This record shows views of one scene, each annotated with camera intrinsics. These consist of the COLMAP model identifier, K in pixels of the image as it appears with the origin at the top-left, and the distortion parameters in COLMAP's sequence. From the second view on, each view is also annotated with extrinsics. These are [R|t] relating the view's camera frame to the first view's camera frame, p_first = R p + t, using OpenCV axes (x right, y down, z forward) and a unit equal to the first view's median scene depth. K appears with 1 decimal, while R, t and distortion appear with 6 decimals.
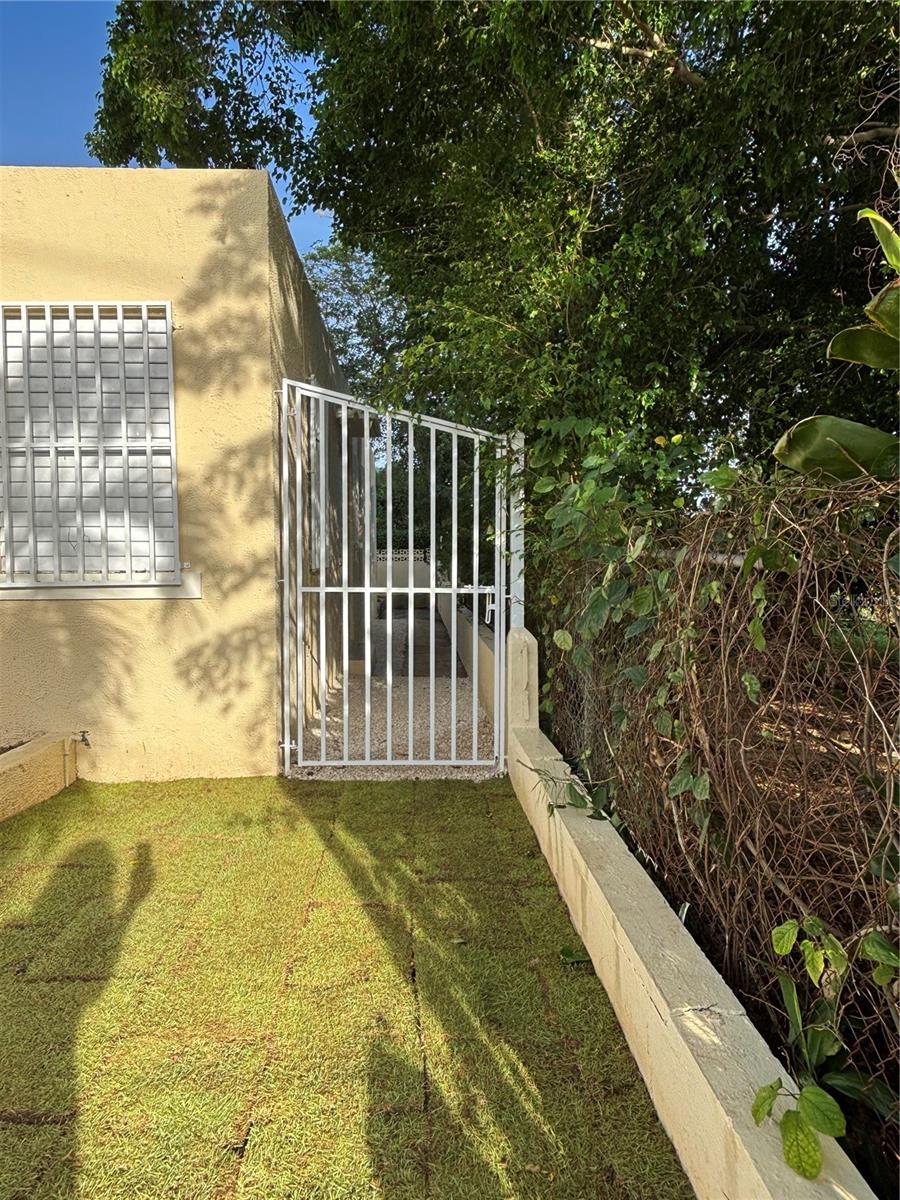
lens RADIAL K [[744.2, 0, 447.3], [0, 744.2, 601.2], [0, 0, 1]] dist [-0.005620, 0.002681]
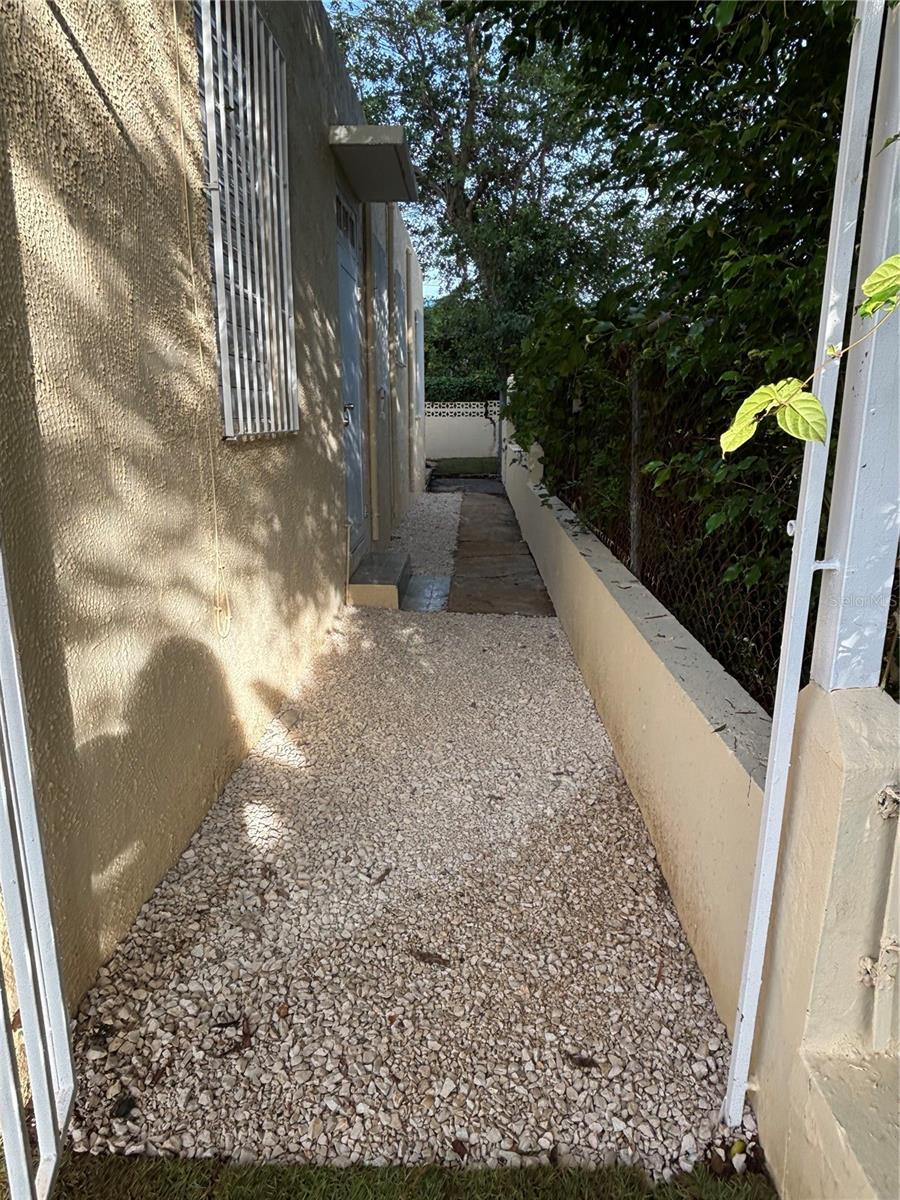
lens RADIAL K [[744.2, 0, 453.2], [0, 744.2, 597.9], [0, 0, 1]] dist [-0.005620, 0.002681]
pose [[0.997324, 0.022953, -0.069419, -0.026065], [-0.010013, 0.983379, 0.181289, -0.040367], [0.072426, -0.180109, 0.980977, 0.738690]]
